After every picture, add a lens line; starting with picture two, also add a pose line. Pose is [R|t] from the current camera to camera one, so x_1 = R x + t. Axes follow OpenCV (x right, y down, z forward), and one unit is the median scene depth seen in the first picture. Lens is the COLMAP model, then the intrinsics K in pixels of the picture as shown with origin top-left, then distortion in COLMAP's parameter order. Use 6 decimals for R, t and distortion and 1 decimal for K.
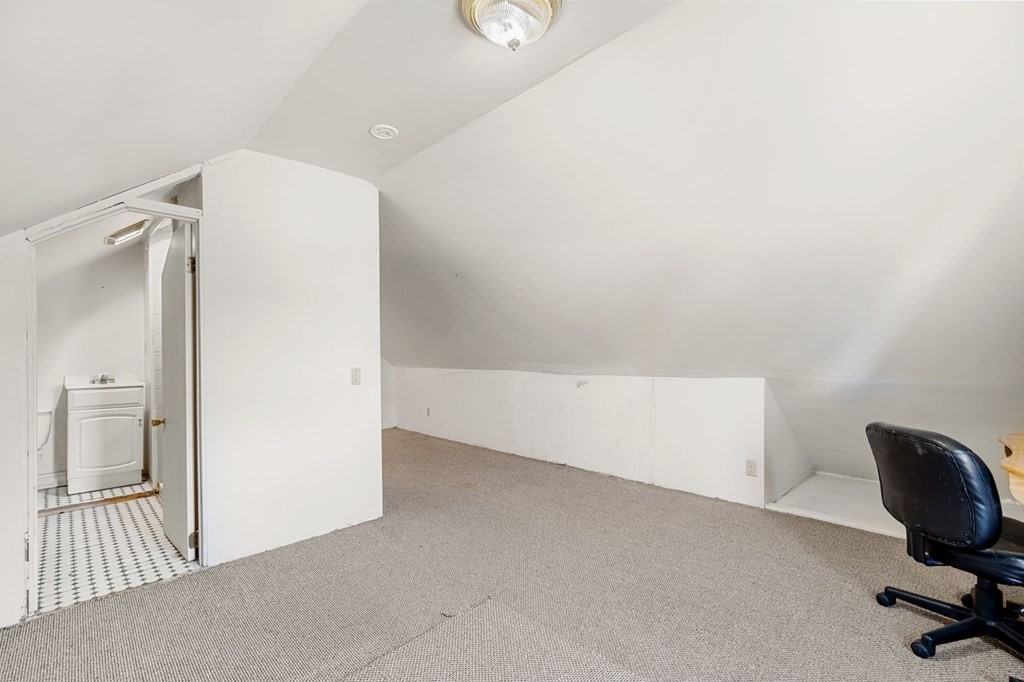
lens RADIAL K [[468.3, 0, 510.1], [0, 468.3, 347.8], [0, 0, 1]] dist [-0.002217, -0.000394]
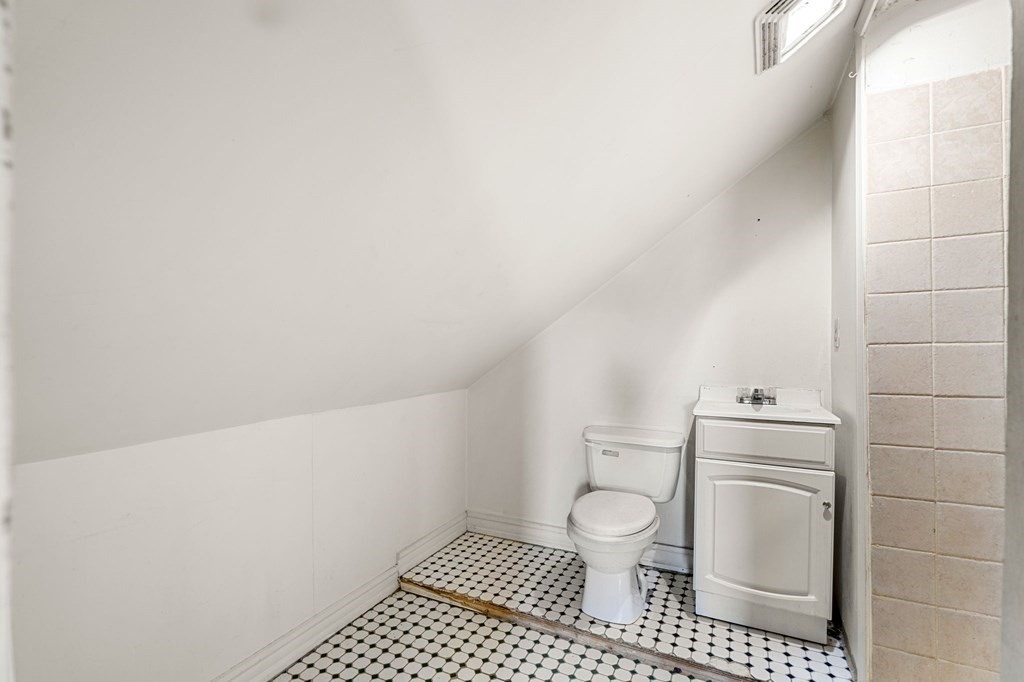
lens RADIAL K [[468.3, 0, 509.3], [0, 468.3, 347.3], [0, 0, 1]] dist [-0.002217, -0.000394]
pose [[0.342237, 0.005244, -0.939599, -0.490829], [-0.008858, 0.999958, 0.002354, 0.012487], [0.939572, 0.007517, 0.342269, 0.581097]]
